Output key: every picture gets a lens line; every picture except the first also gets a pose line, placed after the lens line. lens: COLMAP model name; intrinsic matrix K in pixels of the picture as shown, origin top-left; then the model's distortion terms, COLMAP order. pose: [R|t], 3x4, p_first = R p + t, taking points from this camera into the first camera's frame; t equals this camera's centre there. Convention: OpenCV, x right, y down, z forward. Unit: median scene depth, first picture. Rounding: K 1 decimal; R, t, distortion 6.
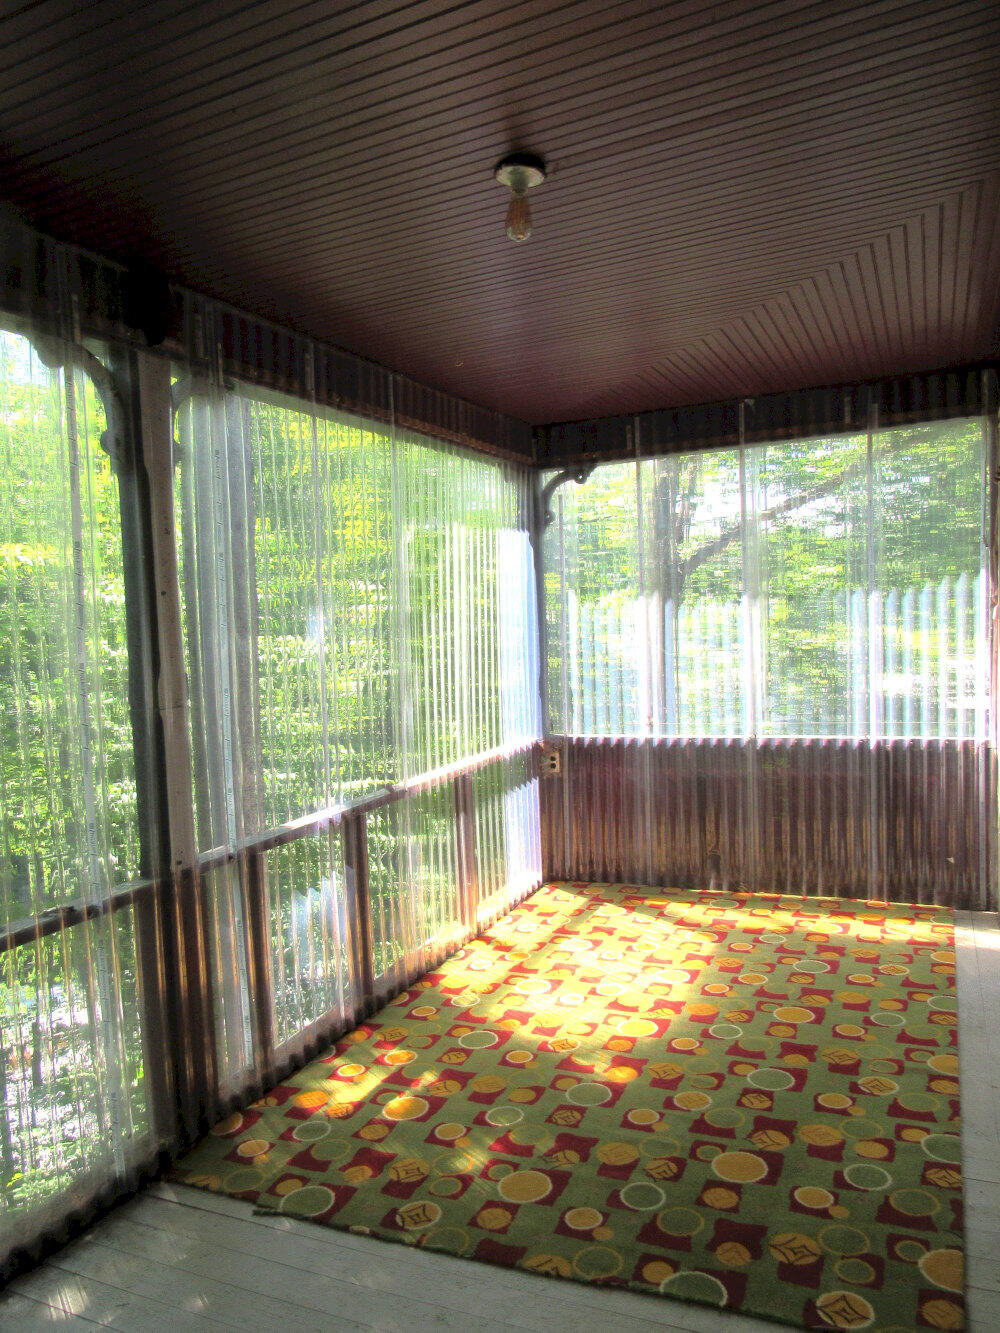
lens RADIAL K [[952.3, 0, 502.0], [0, 952.3, 665.9], [0, 0, 1]] dist [-0.037841, 0.015151]
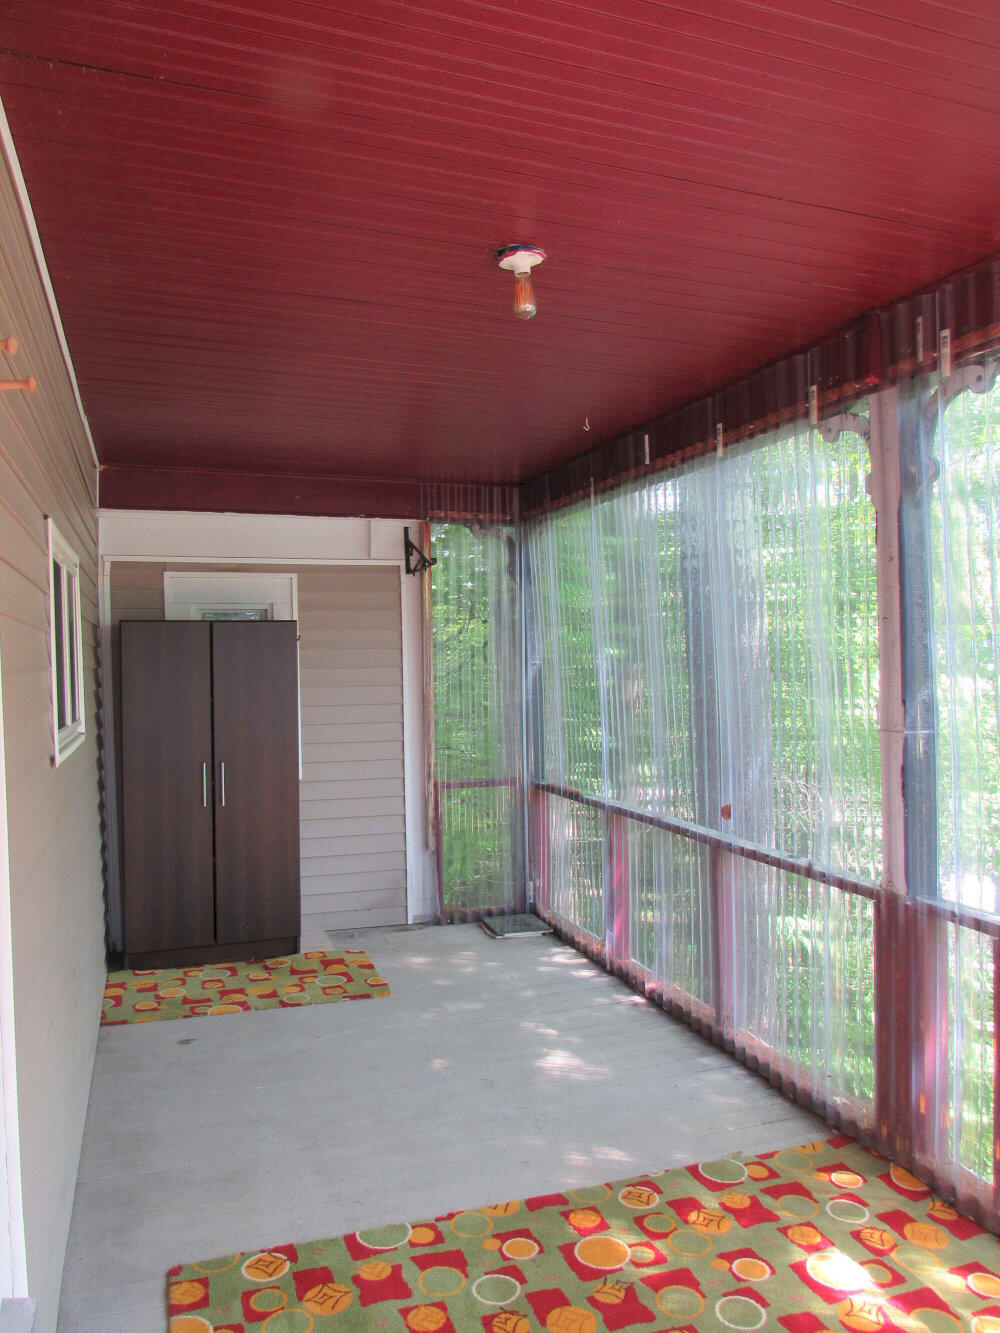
lens RADIAL K [[952.3, 0, 500.1], [0, 952.3, 662.9], [0, 0, 1]] dist [-0.037841, 0.015151]
pose [[-0.711800, 0.055630, -0.700175, 0.746758], [-0.003569, 0.996559, 0.082806, -0.130058], [0.702373, 0.061441, -0.709153, 1.587080]]
